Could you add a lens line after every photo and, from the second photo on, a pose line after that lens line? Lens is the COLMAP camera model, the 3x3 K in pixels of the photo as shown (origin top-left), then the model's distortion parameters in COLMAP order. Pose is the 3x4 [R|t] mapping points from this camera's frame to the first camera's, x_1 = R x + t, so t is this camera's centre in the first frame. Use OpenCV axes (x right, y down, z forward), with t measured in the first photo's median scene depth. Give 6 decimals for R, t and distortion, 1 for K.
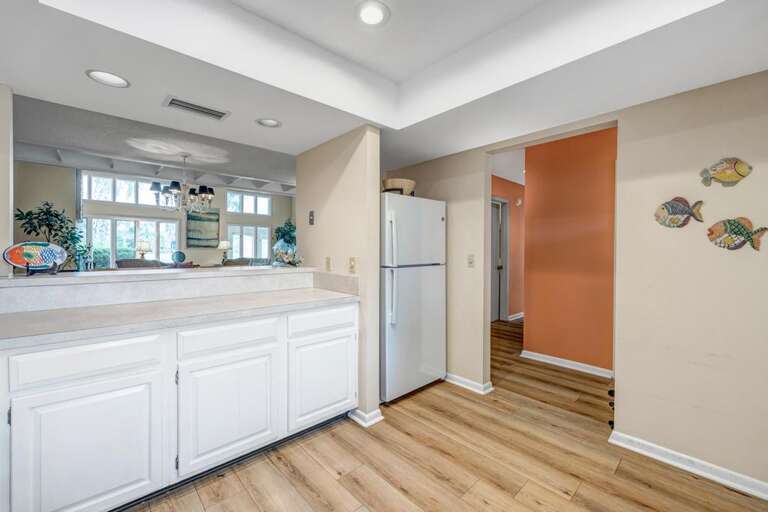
lens RADIAL K [[298.6, 0, 377.1], [0, 298.6, 255.6], [0, 0, 1]] dist [-0.020835, -0.000123]
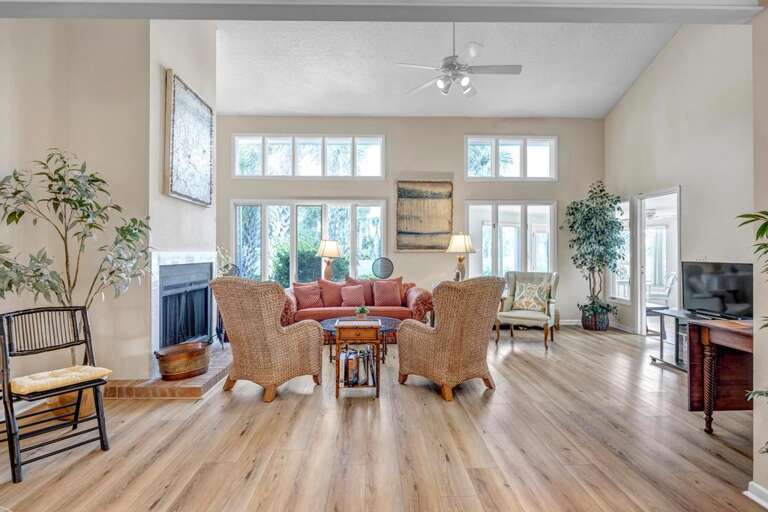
lens RADIAL K [[422.3, 0, 380.4], [0, 422.3, 257.1], [0, 0, 1]] dist [-0.000190, -0.004292]
pose [[0.758979, 0.000390, -0.651115, -0.161580], [-0.007037, 0.999946, -0.007603, -0.007775], [0.651077, 0.010353, 0.758941, 0.384814]]
